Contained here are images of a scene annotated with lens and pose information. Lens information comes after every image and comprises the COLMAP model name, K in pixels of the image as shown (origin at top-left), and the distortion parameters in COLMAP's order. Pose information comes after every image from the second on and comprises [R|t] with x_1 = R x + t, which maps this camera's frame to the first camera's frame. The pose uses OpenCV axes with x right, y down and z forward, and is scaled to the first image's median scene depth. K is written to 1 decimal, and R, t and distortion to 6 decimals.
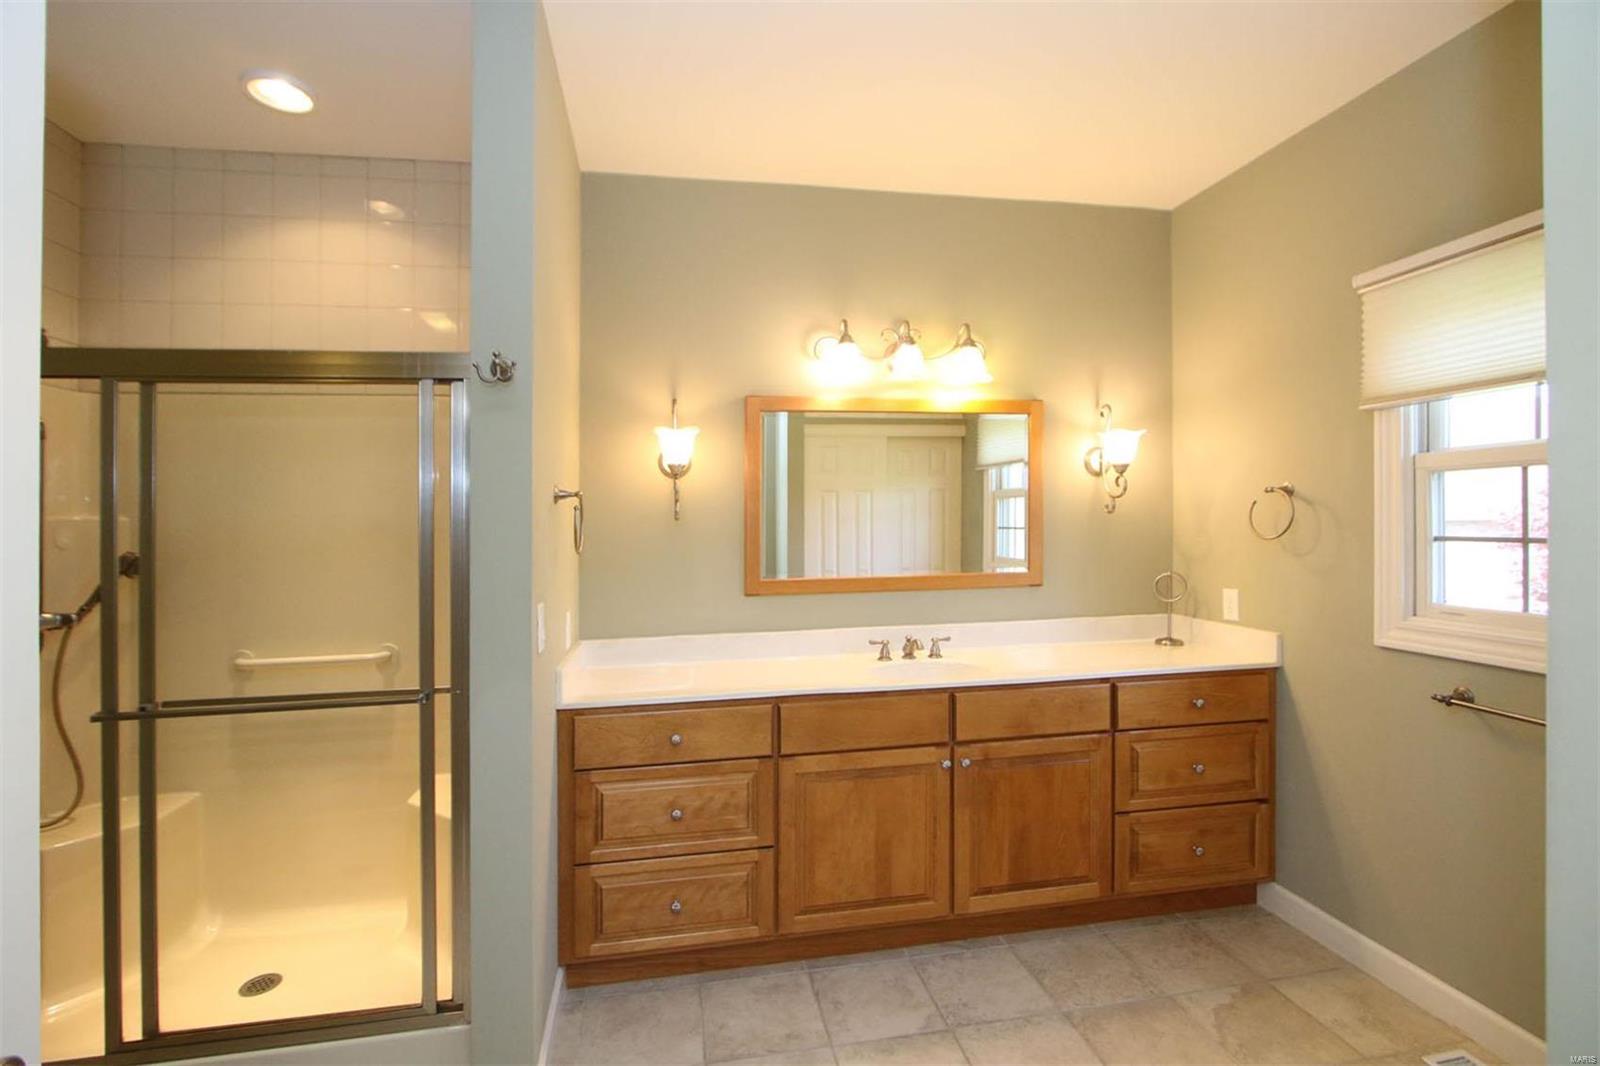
lens RADIAL K [[726.2, 0, 801.7], [0, 726.2, 526.2], [0, 0, 1]] dist [-0.020326, -0.000766]
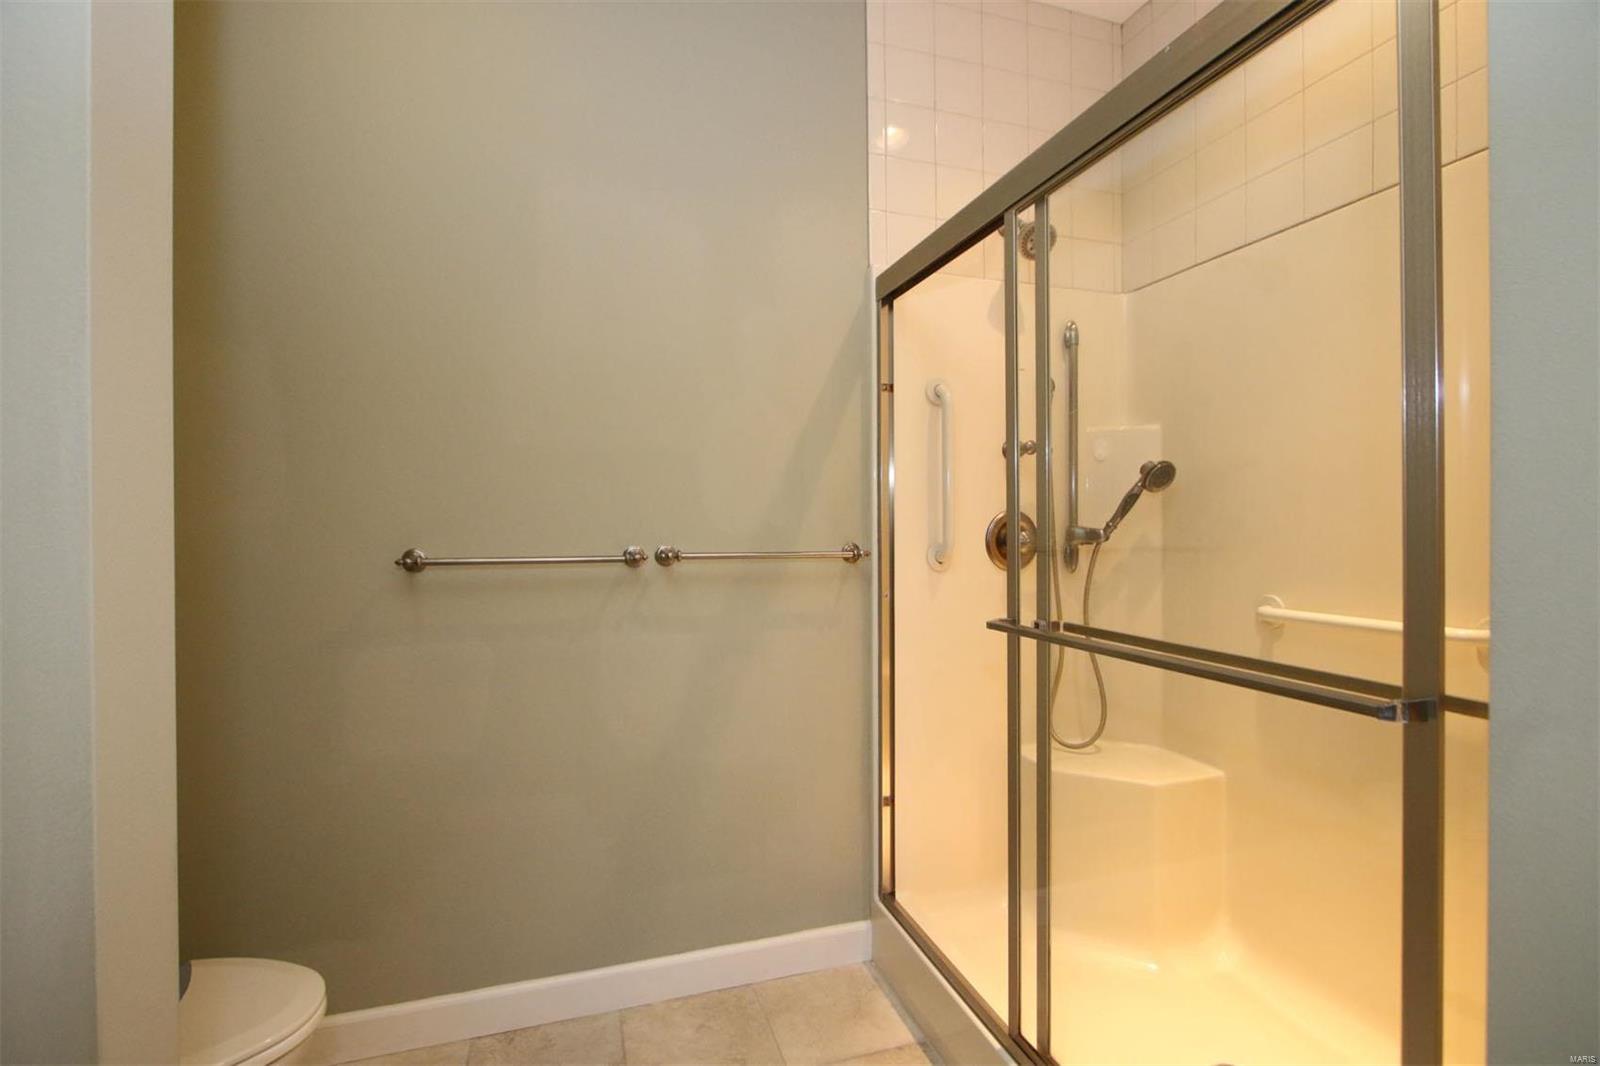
lens RADIAL K [[726.2, 0, 801.7], [0, 726.2, 526.2], [0, 0, 1]] dist [-0.020326, -0.000766]
pose [[0.111217, 0.015834, -0.993670, -0.133392], [-0.003388, 0.999873, 0.015554, 0.106649], [0.993790, 0.001636, 0.111257, 0.511362]]
